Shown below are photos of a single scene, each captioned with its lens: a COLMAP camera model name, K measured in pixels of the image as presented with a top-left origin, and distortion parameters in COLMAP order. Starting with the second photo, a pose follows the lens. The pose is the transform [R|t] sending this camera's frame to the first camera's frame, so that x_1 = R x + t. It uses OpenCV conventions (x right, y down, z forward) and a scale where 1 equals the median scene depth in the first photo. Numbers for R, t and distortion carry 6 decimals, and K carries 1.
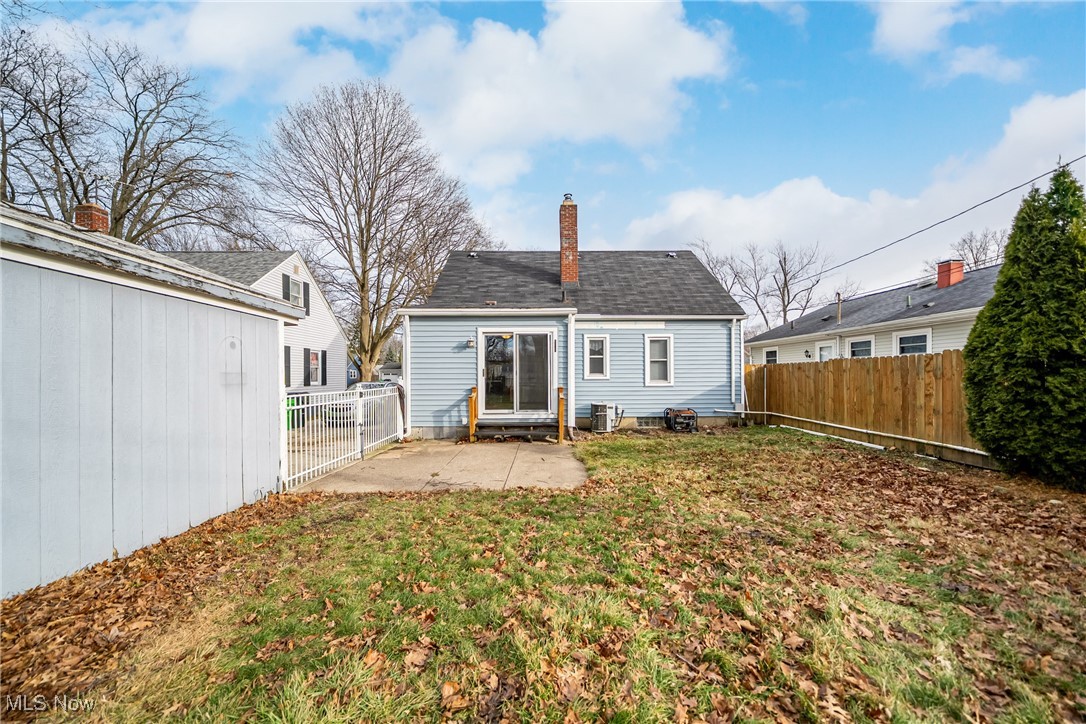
lens RADIAL K [[371.7, 0, 544.0], [0, 371.7, 371.4], [0, 0, 1]] dist [0.002470, -0.000242]
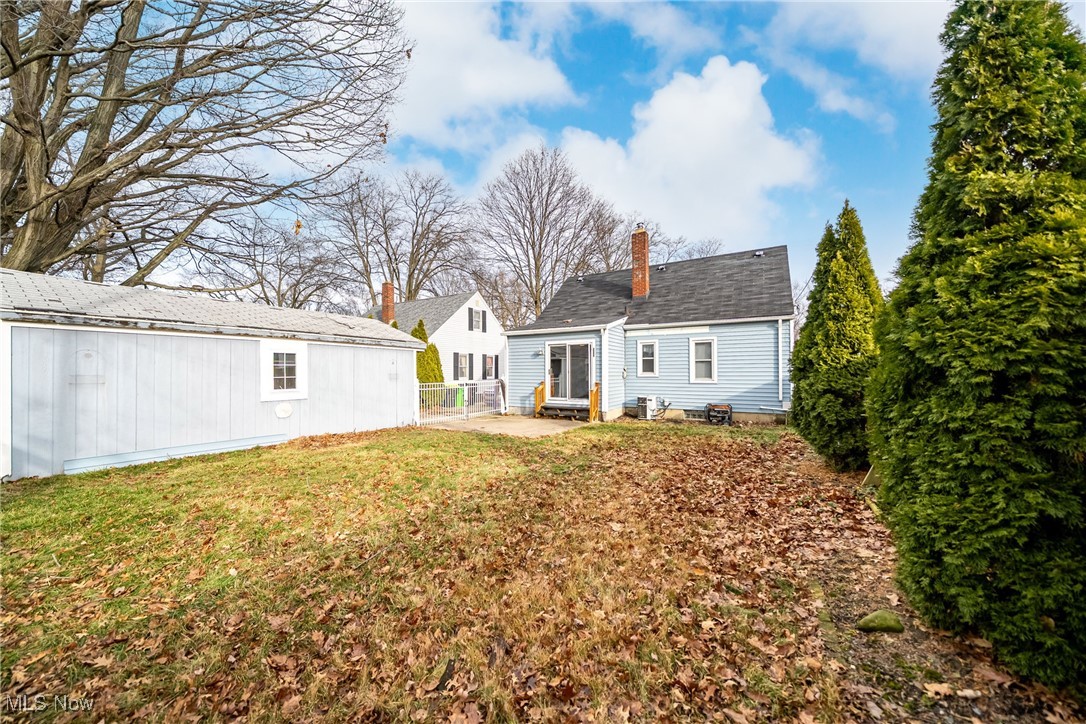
lens RADIAL K [[371.7, 0, 541.9], [0, 371.7, 368.0], [0, 0, 1]] dist [0.002470, -0.000242]
pose [[0.853089, -0.003624, -0.521753, 0.483080], [0.006190, 0.999976, 0.003175, -0.013604], [0.521729, -0.005938, 0.853090, -0.224519]]
